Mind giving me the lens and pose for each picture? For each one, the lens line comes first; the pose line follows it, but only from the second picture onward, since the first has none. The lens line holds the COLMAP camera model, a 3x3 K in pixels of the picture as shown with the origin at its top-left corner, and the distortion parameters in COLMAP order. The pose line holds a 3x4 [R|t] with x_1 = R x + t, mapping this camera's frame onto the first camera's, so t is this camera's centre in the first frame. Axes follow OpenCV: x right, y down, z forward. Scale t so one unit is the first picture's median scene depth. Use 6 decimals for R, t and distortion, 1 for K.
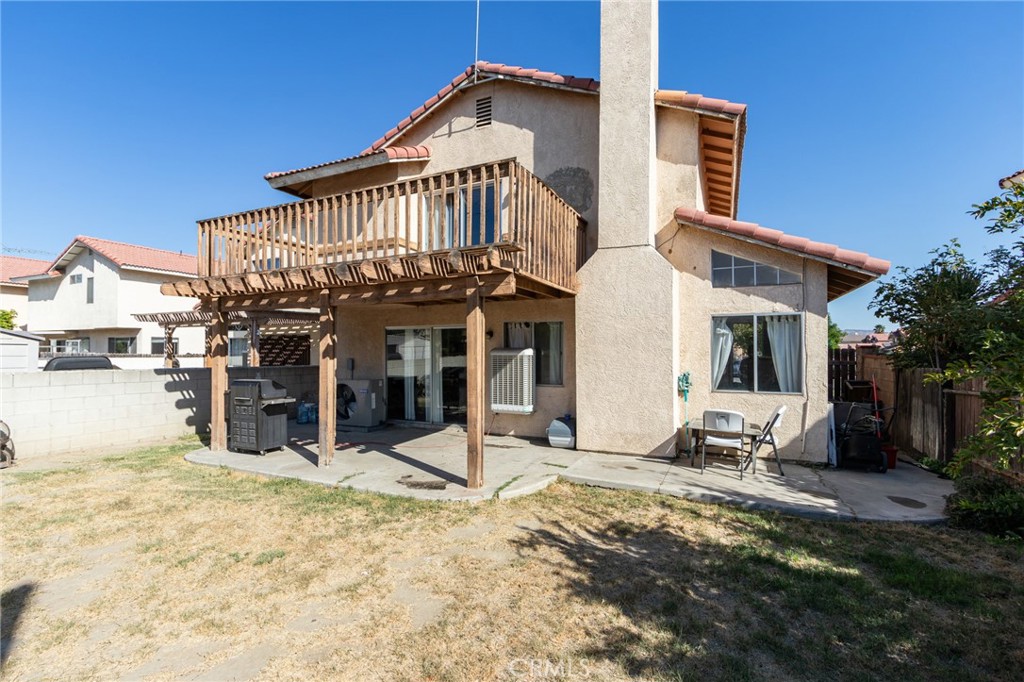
lens RADIAL K [[466.4, 0, 497.6], [0, 466.4, 347.2], [0, 0, 1]] dist [0.006671, -0.000942]
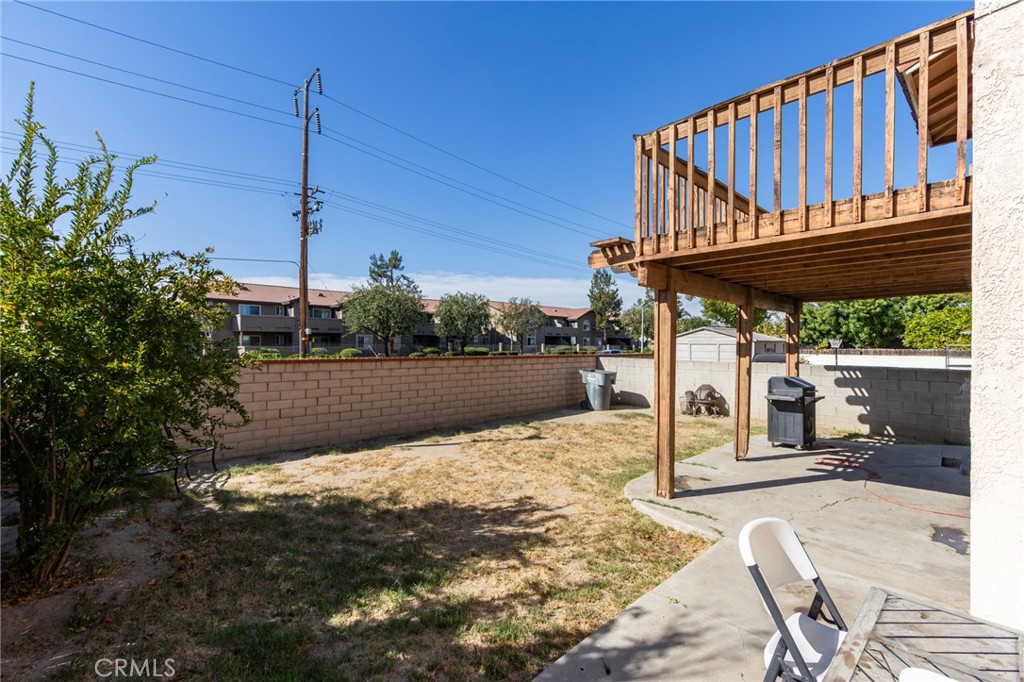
lens RADIAL K [[466.4, 0, 497.6], [0, 466.4, 347.2], [0, 0, 1]] dist [0.006671, -0.000942]
pose [[-0.347826, -0.000956, -0.937559, 0.622016], [0.003228, 0.999992, -0.002217, 0.003452], [0.937554, -0.003797, -0.347820, 0.675166]]
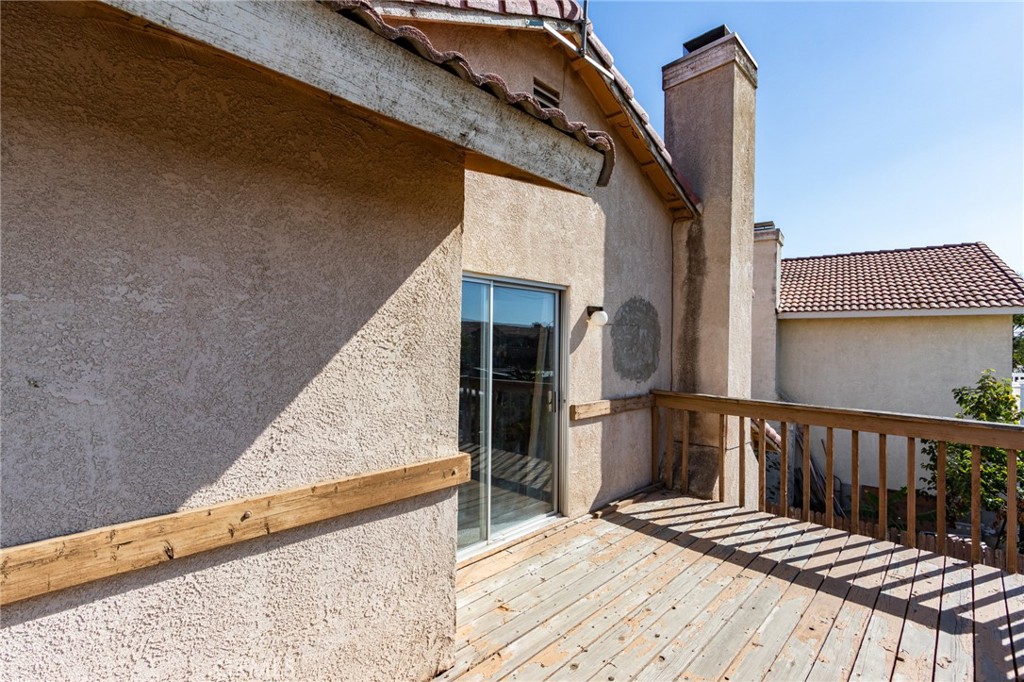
lens RADIAL K [[466.4, 0, 497.6], [0, 466.4, 347.2], [0, 0, 1]] dist [0.006671, -0.000942]
pose [[0.328265, 0.000735, 0.944585, -0.481867], [-0.018046, 0.999822, 0.005493, -0.318210], [-0.944413, -0.018850, 0.328220, 0.967639]]
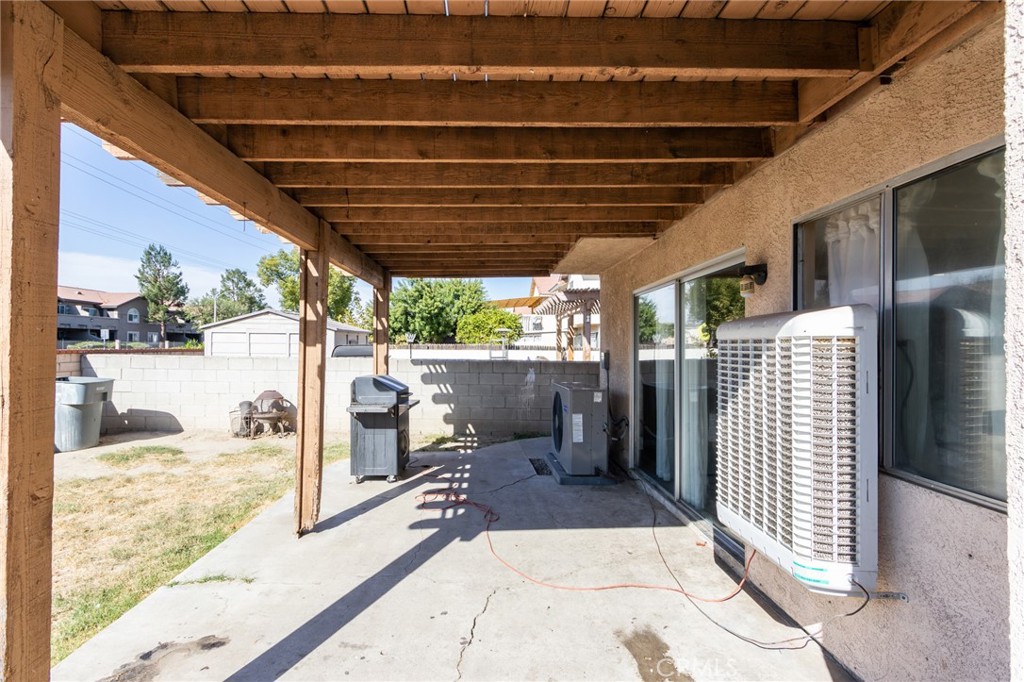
lens RADIAL K [[466.4, 0, 497.6], [0, 466.4, 347.2], [0, 0, 1]] dist [0.006671, -0.000942]
pose [[0.460018, 0.002385, -0.887907, 0.191413], [0.002713, 0.999988, 0.004092, 0.020368], [0.887906, -0.004291, 0.460006, 0.745613]]
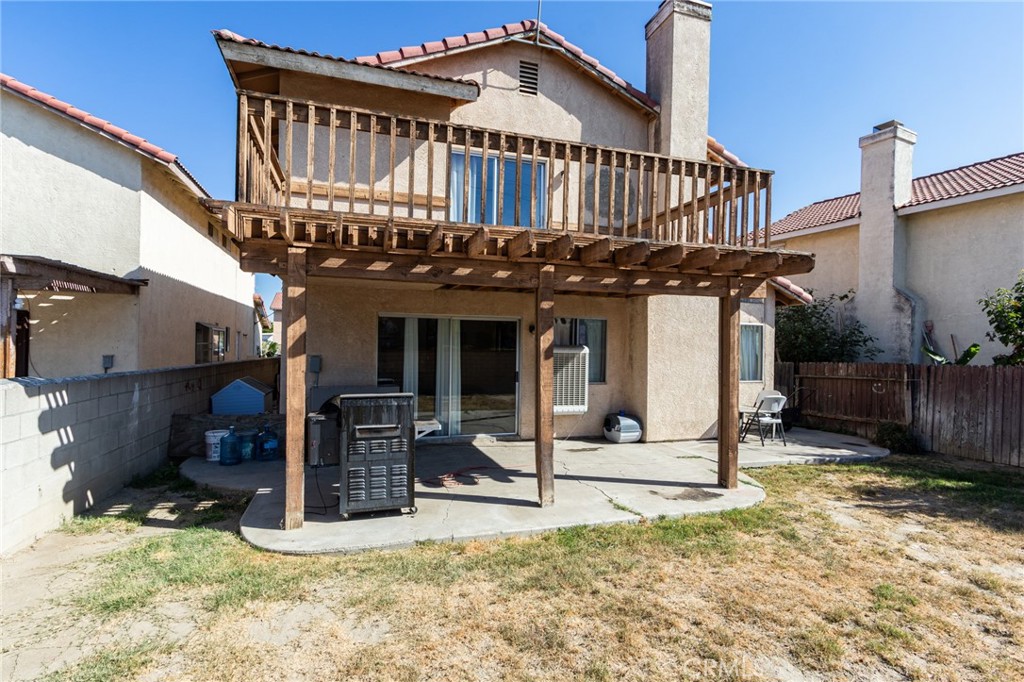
lens RADIAL K [[478.8, 0, 498.9], [0, 478.8, 347.9], [0, 0, 1]] dist [0.004883, -0.000242]
pose [[0.726622, 0.008308, 0.686987, -0.744046], [-0.021342, 0.999717, 0.010484, -0.000049], [-0.686706, -0.022280, 0.726594, 0.395450]]
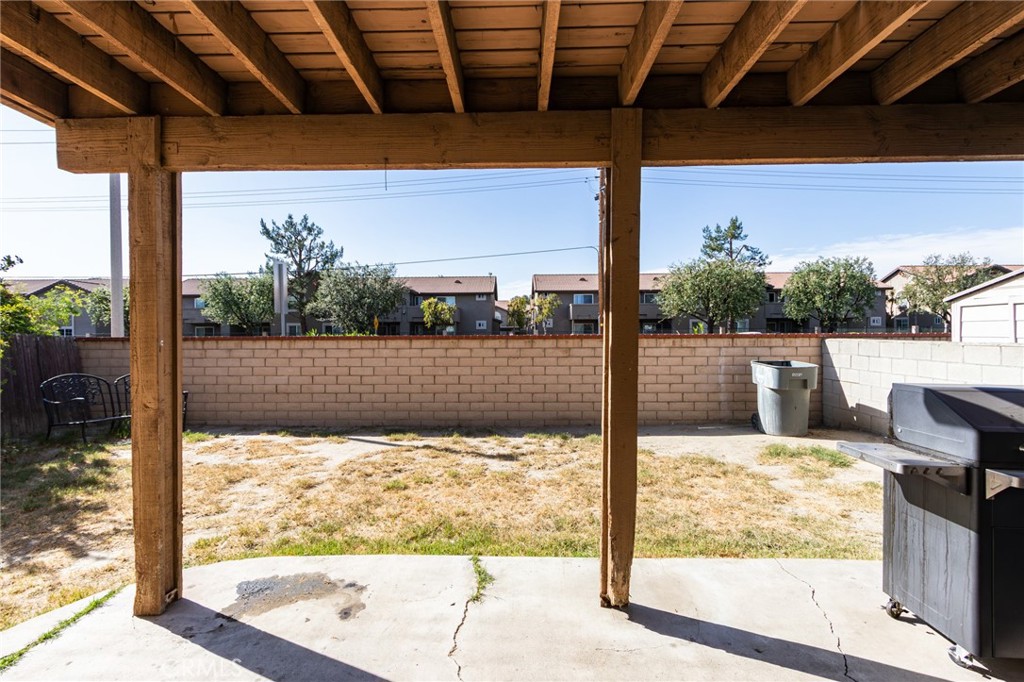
lens RADIAL K [[483.9, 0, 503.5], [0, 483.9, 338.0], [0, 0, 1]] dist [0.003550, -0.000094]
pose [[-0.910228, 0.004648, -0.414081, -0.102418], [0.006479, 0.999974, -0.003016, 0.034118], [0.414056, -0.005428, -0.910235, 1.031376]]
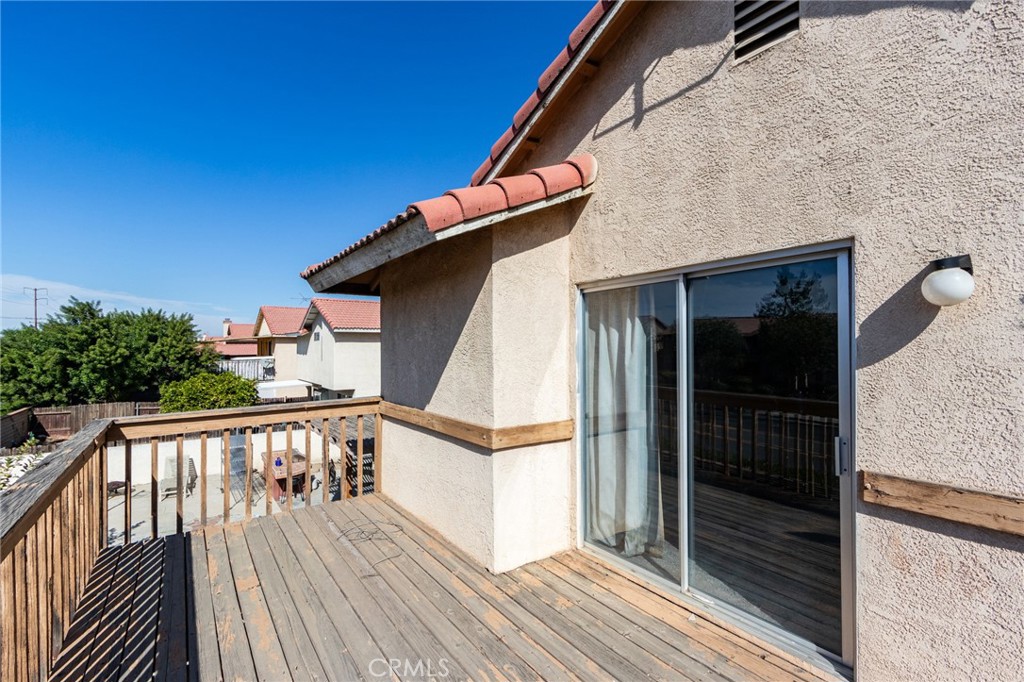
lens RADIAL K [[466.4, 0, 497.6], [0, 466.4, 347.2], [0, 0, 1]] dist [0.006671, -0.000942]
pose [[0.867754, -0.001900, -0.496990, -0.031755], [0.003736, 0.999989, 0.002701, -0.322816], [0.496979, -0.004201, 0.867752, 0.739791]]
